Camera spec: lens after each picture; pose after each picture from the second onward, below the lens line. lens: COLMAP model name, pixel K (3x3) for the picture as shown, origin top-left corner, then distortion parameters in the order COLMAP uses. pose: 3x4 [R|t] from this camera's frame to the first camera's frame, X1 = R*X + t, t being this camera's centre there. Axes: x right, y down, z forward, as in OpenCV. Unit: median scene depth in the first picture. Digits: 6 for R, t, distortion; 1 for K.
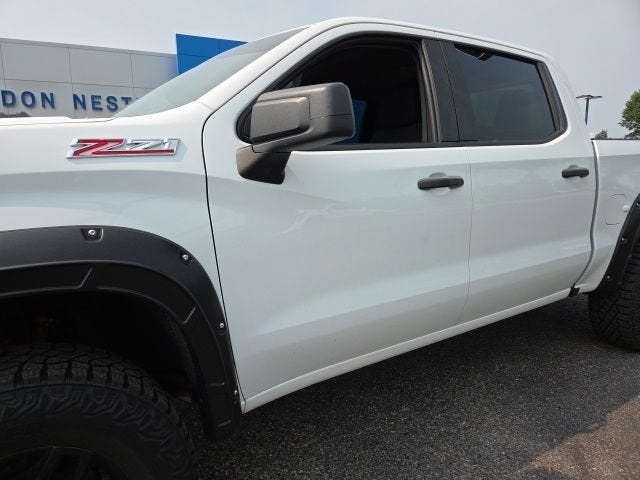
lens RADIAL K [[426.4, 0, 320.0], [0, 426.4, 240.0], [0, 0, 1]] dist [0.068011, -0.059402]
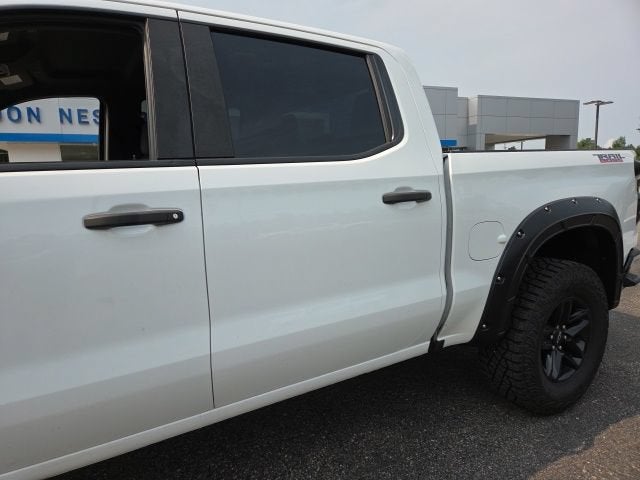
lens RADIAL K [[426.4, 0, 320.0], [0, 426.4, 240.0], [0, 0, 1]] dist [0.068011, -0.059402]
pose [[0.999147, -0.004055, -0.041088, 0.438030], [0.003120, 0.999735, -0.022790, -0.058110], [0.041170, 0.022643, 0.998896, 0.225729]]
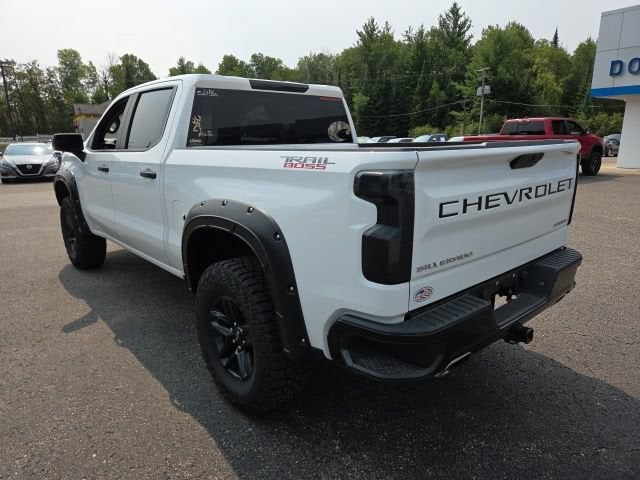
lens RADIAL K [[426.4, 0, 320.0], [0, 426.4, 240.0], [0, 0, 1]] dist [0.068011, -0.059402]
pose [[0.148901, 0.249602, -0.956832, 1.863404], [-0.167401, 0.960016, 0.224381, -0.326209], [0.974580, 0.126764, 0.184731, 1.213482]]
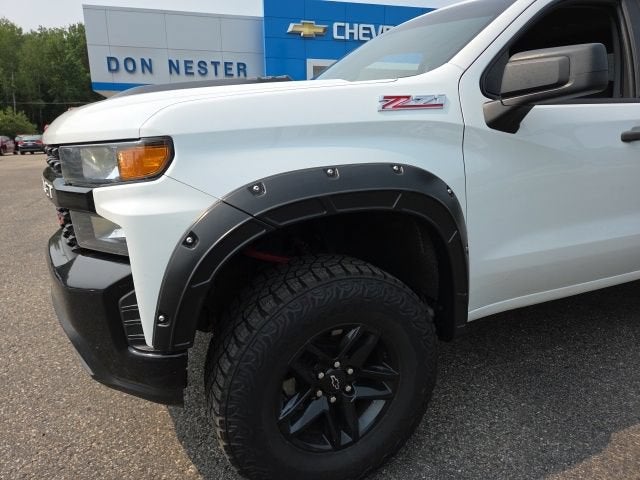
lens RADIAL K [[429.0, 0, 314.4], [0, 429.0, 241.6], [0, 0, 1]] dist [0.063291, -0.052318]
pose [[0.987859, 0.044510, -0.148839, -0.249857], [-0.032463, 0.996070, 0.082408, 0.046959], [0.151922, -0.076576, 0.985422, -0.157153]]
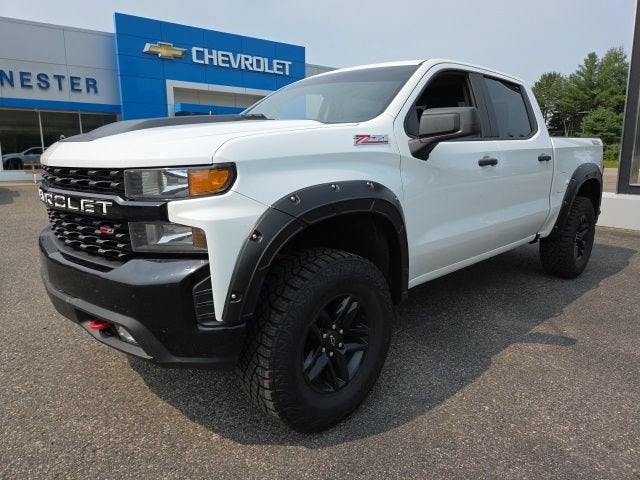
lens RADIAL K [[428.2, 0, 322.4], [0, 428.2, 235.1], [0, 0, 1]] dist [0.070511, -0.062535]
pose [[0.980643, -0.020122, 0.194767, -0.489426], [0.016630, 0.999671, 0.019546, 0.076697], [-0.195096, -0.015929, 0.980655, -0.379058]]
